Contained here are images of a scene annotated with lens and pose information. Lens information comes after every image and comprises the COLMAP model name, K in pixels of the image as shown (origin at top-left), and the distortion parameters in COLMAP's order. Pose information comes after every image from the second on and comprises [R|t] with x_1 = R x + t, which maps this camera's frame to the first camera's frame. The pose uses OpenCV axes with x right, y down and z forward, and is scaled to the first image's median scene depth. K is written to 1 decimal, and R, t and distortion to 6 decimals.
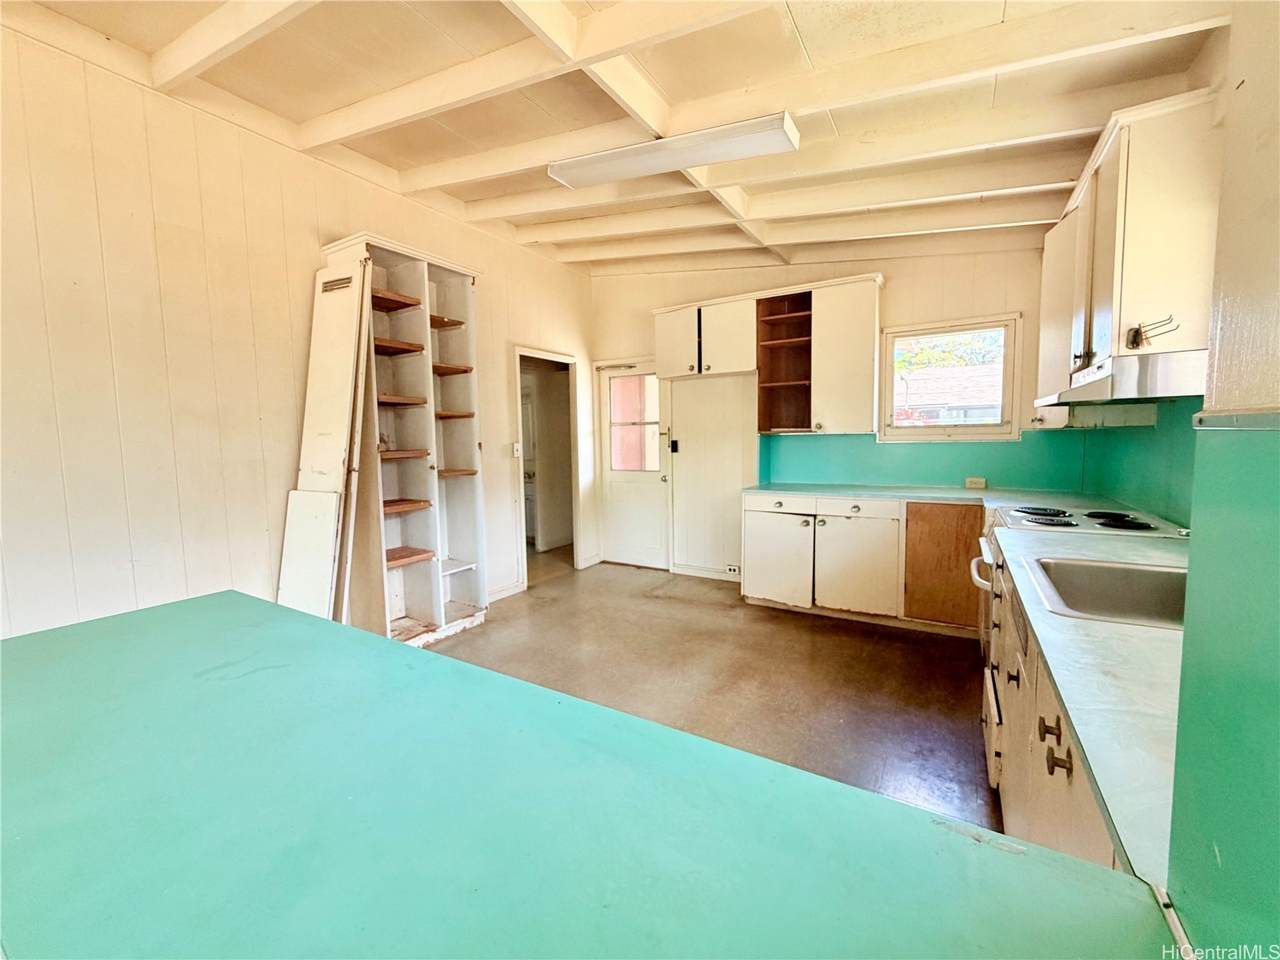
lens RADIAL K [[513.3, 0, 641.1], [0, 513.3, 479.7], [0, 0, 1]] dist [0.002568, 0.000382]
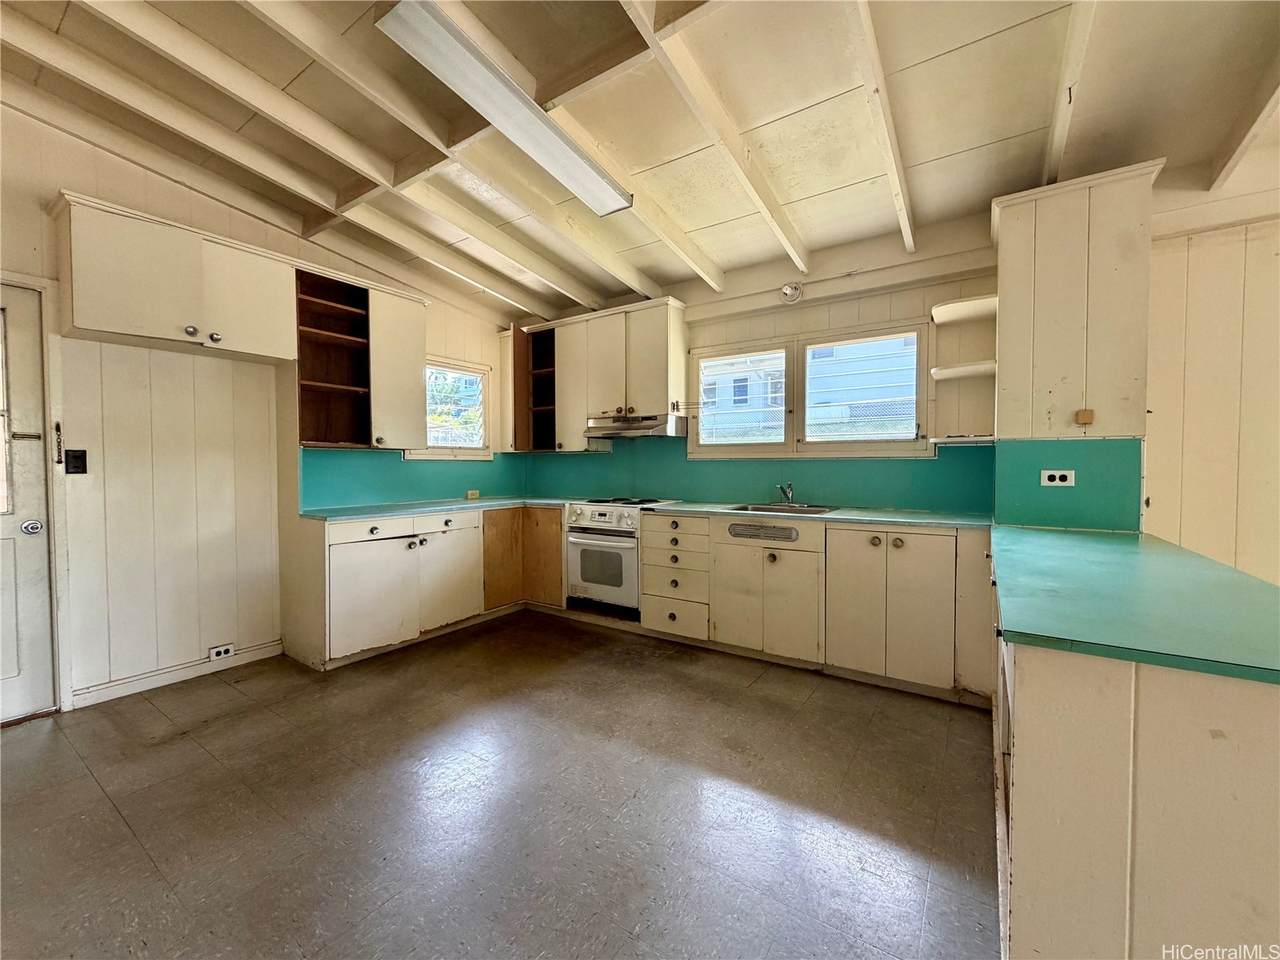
lens RADIAL K [[513.3, 0, 640.8], [0, 513.3, 476.4], [0, 0, 1]] dist [0.002568, 0.000382]
pose [[0.044494, -0.004644, 0.998999, -0.547552], [0.081851, 0.996644, 0.000988, -0.004741], [-0.995651, 0.081725, 0.044725, 0.516776]]
